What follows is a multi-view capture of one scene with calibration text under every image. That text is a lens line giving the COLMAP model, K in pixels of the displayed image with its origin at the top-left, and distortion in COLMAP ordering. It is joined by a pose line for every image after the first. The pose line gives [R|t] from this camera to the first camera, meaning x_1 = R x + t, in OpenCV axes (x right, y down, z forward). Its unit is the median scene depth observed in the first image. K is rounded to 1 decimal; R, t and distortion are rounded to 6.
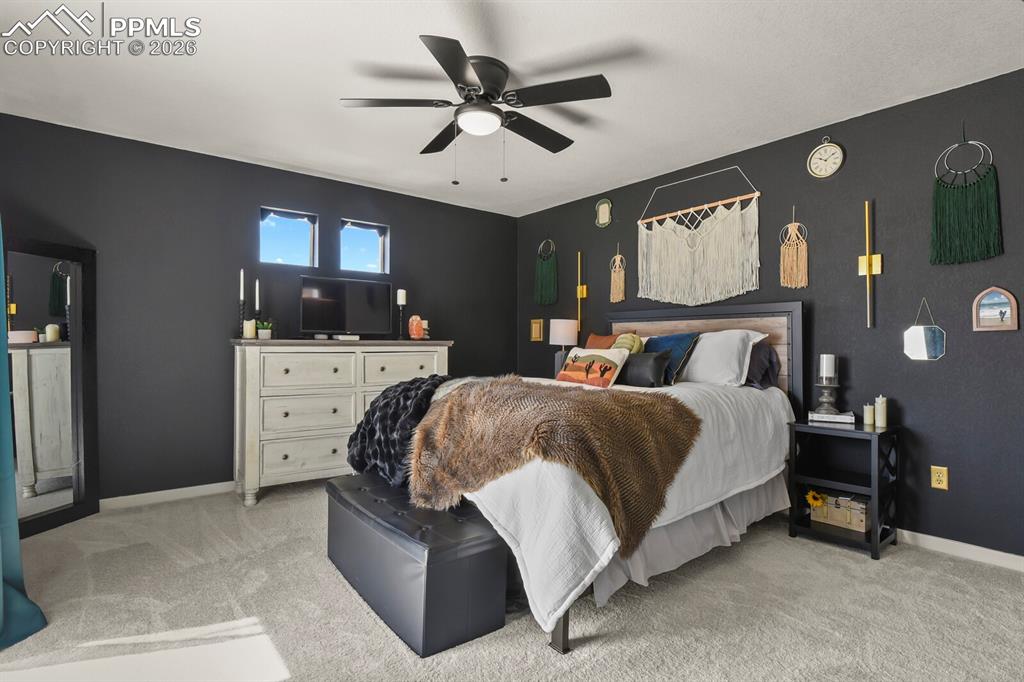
lens RADIAL K [[500.8, 0, 518.0], [0, 500.8, 342.5], [0, 0, 1]] dist [-0.017951, -0.001254]
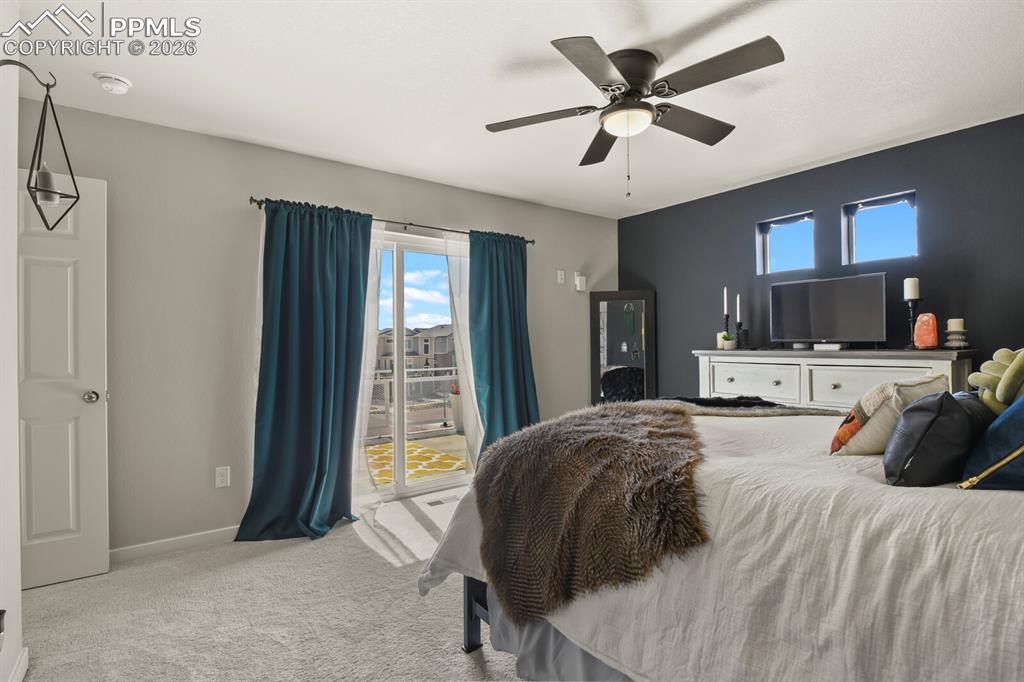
lens RADIAL K [[500.8, 0, 518.0], [0, 500.8, 342.5], [0, 0, 1]] dist [-0.017951, -0.001254]
pose [[-0.033906, -0.008801, -0.999386, 0.533807], [0.006931, 0.999935, -0.009041, -0.013599], [0.999401, -0.007234, -0.033843, 0.515533]]
